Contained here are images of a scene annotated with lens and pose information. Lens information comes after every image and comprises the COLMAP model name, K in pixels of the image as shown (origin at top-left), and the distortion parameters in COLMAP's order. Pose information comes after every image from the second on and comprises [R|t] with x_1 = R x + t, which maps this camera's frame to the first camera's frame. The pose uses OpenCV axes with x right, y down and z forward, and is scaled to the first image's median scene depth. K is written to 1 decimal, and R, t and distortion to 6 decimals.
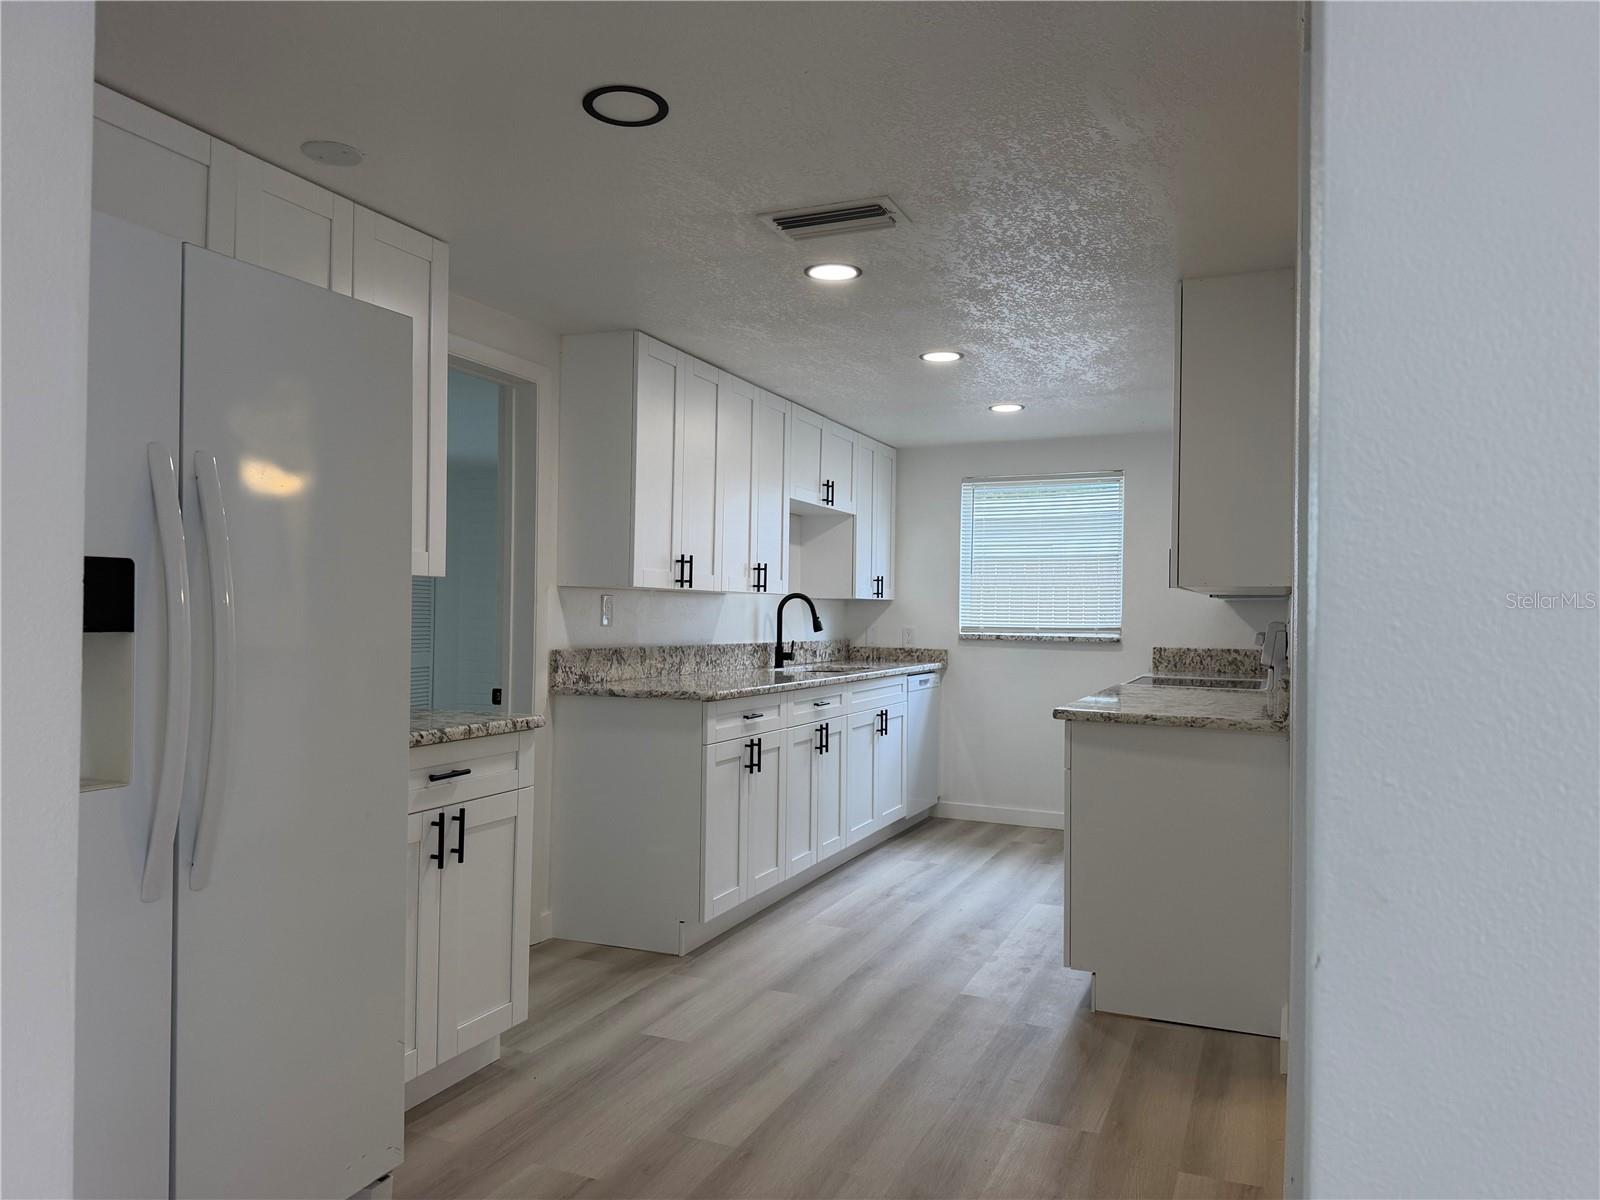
lens RADIAL K [[1138.8, 0, 793.8], [0, 1138.8, 601.0], [0, 0, 1]] dist [0.047481, -0.047805]
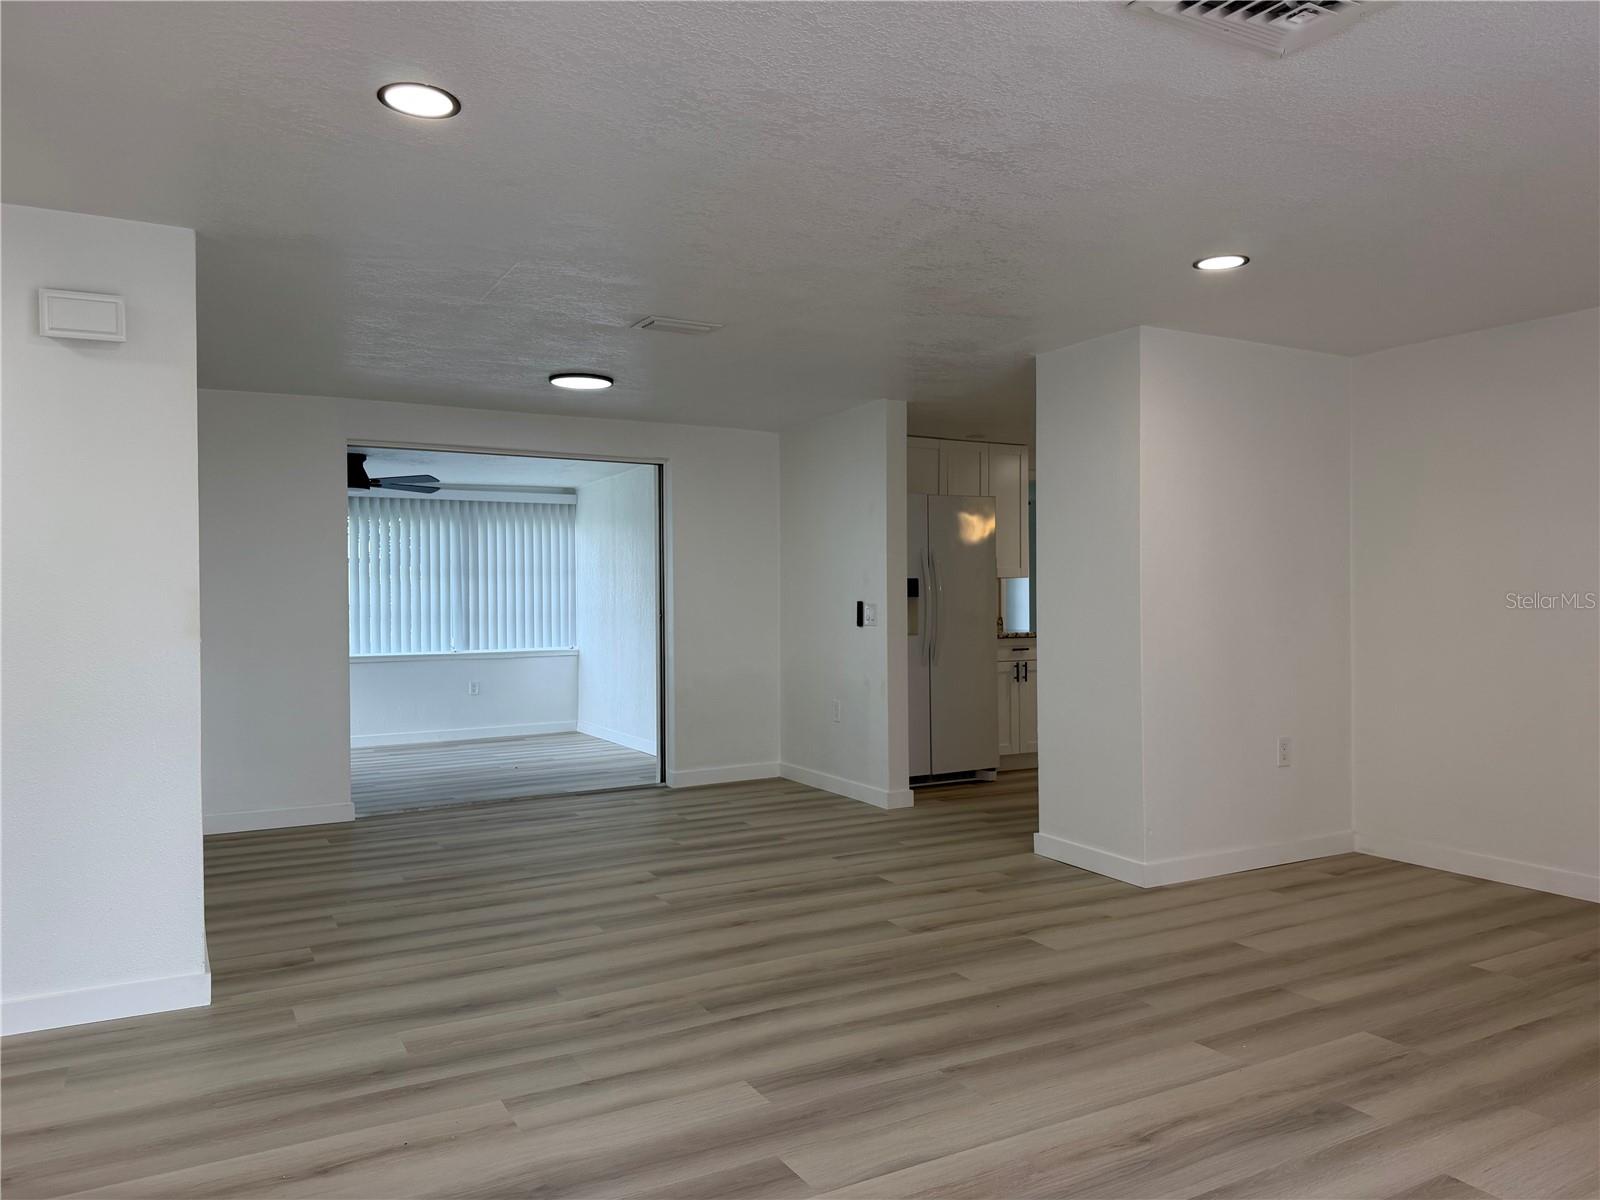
lens RADIAL K [[1138.8, 0, 795.5], [0, 1138.8, 589.5], [0, 0, 1]] dist [0.047481, -0.047805]
pose [[0.795221, -0.017589, -0.606065, 1.404199], [0.022256, 0.999752, 0.000188, -0.009179], [0.605911, -0.013638, 0.795415, -2.273773]]
